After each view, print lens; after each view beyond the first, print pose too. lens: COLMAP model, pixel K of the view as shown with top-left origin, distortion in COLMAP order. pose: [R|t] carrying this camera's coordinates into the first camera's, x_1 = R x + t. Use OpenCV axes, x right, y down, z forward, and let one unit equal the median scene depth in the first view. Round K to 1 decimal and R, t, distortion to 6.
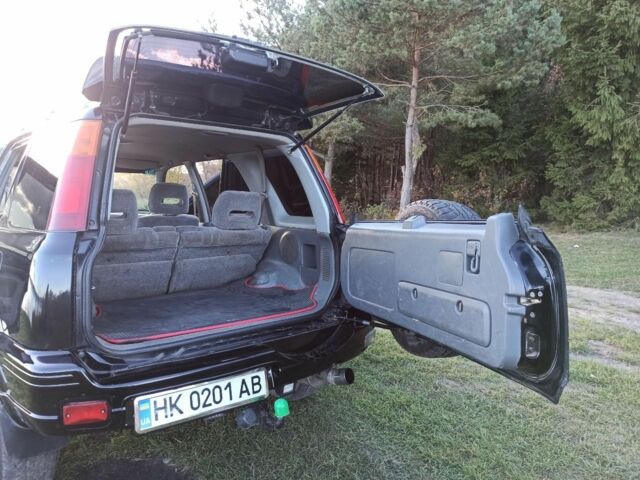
lens RADIAL K [[464.1, 0, 320.0], [0, 464.1, 240.0], [0, 0, 1]] dist [0.033666, -0.004243]
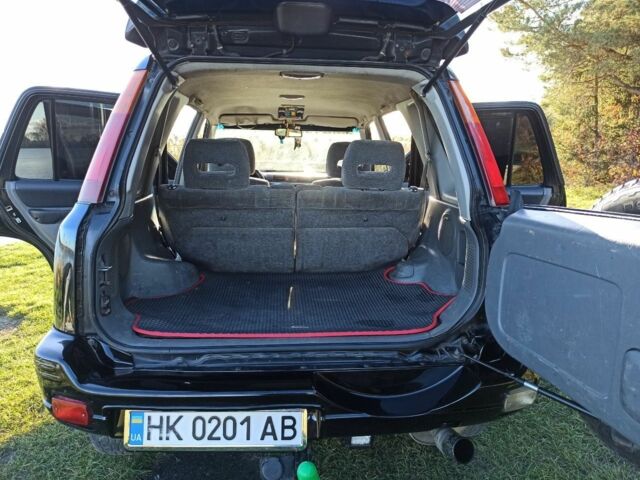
lens RADIAL K [[464.1, 0, 320.0], [0, 464.1, 240.0], [0, 0, 1]] dist [0.033666, -0.004243]
pose [[0.810736, 0.105257, -0.575872, 0.291974], [-0.055140, 0.993060, 0.103881, -0.055928], [0.582810, -0.052466, 0.810913, 0.471209]]
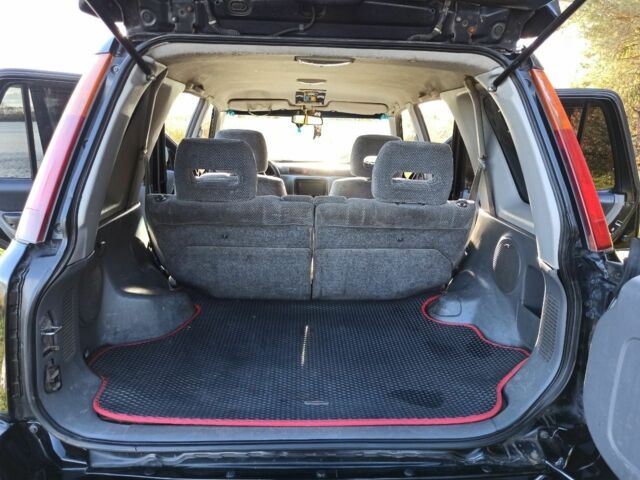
lens RADIAL K [[469.8, 0, 320.0], [0, 469.8, 240.0], [0, 0, 1]] dist [0.045230, -0.032238]
pose [[0.785640, 0.145350, -0.601368, 0.147174], [-0.067373, 0.986330, 0.150378, -0.125331], [0.615005, -0.077627, 0.784693, 0.646851]]
